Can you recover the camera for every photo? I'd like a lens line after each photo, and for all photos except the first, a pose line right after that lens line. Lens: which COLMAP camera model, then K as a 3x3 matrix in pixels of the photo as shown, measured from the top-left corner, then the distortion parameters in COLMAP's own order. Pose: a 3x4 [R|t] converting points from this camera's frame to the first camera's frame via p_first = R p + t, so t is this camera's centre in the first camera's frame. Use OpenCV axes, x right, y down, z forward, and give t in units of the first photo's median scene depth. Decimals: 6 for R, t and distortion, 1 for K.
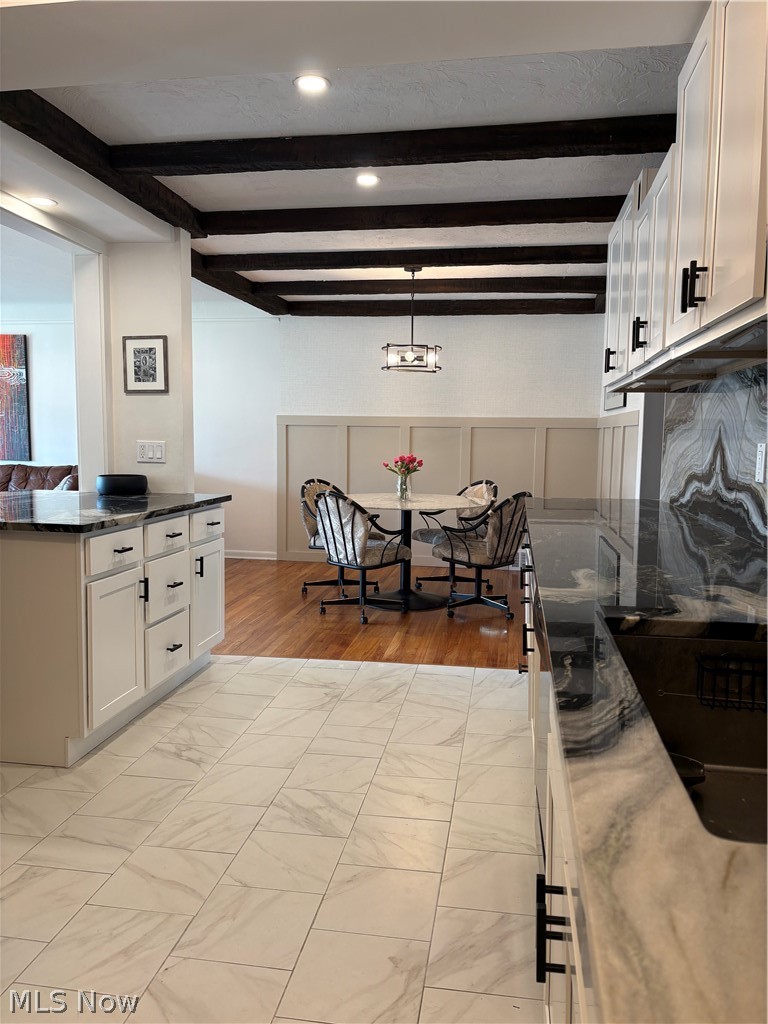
lens RADIAL K [[778.5, 0, 389.3], [0, 778.5, 508.4], [0, 0, 1]] dist [0.058367, -0.003794]
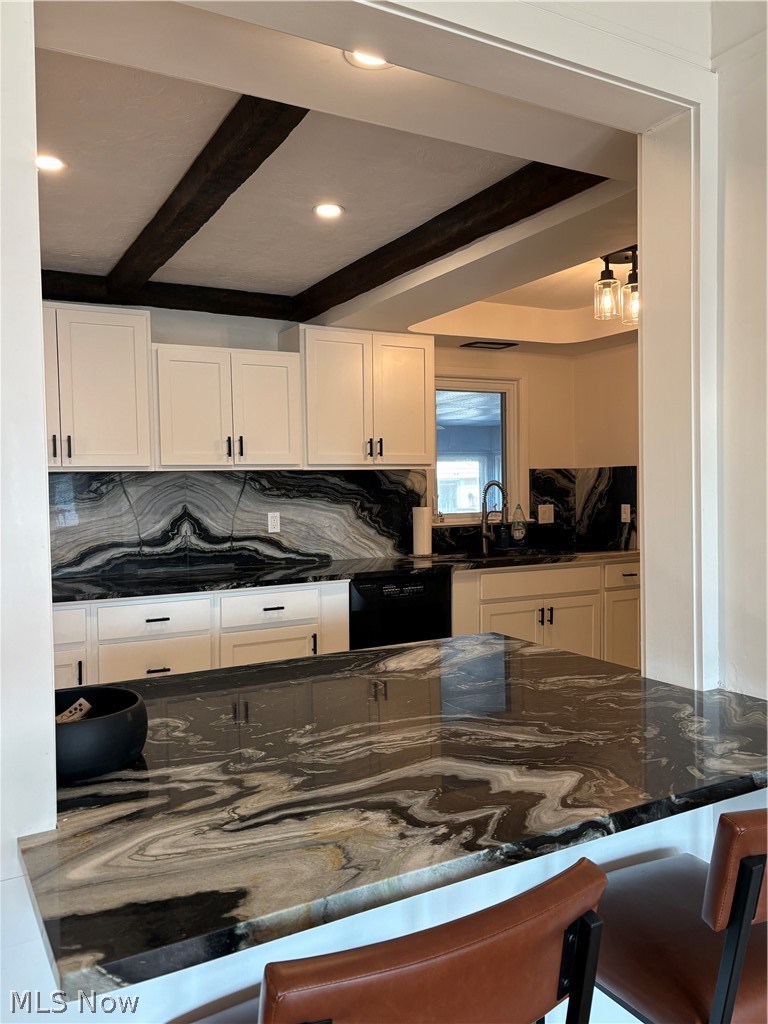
lens RADIAL K [[778.5, 0, 381.5], [0, 778.5, 515.4], [0, 0, 1]] dist [0.058367, -0.003794]
pose [[-0.612961, -0.037025, 0.789246, -1.005388], [0.084419, 0.990114, 0.112012, -0.222006], [-0.785591, 0.135287, -0.603775, 1.619364]]
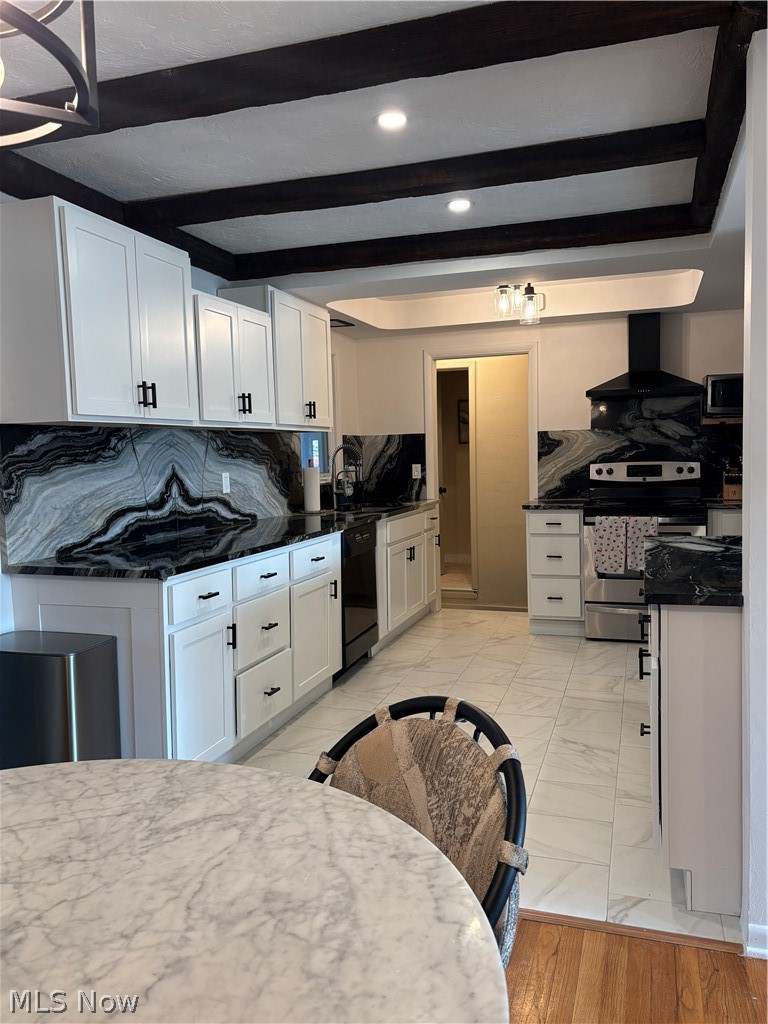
lens RADIAL K [[778.5, 0, 383.7], [0, 778.5, 510.5], [0, 0, 1]] dist [0.058367, -0.003794]
pose [[-0.986554, 0.001998, 0.163424, -0.180675], [0.030197, 0.984938, 0.170250, -0.251380], [-0.160623, 0.172896, -0.971755, 2.320010]]
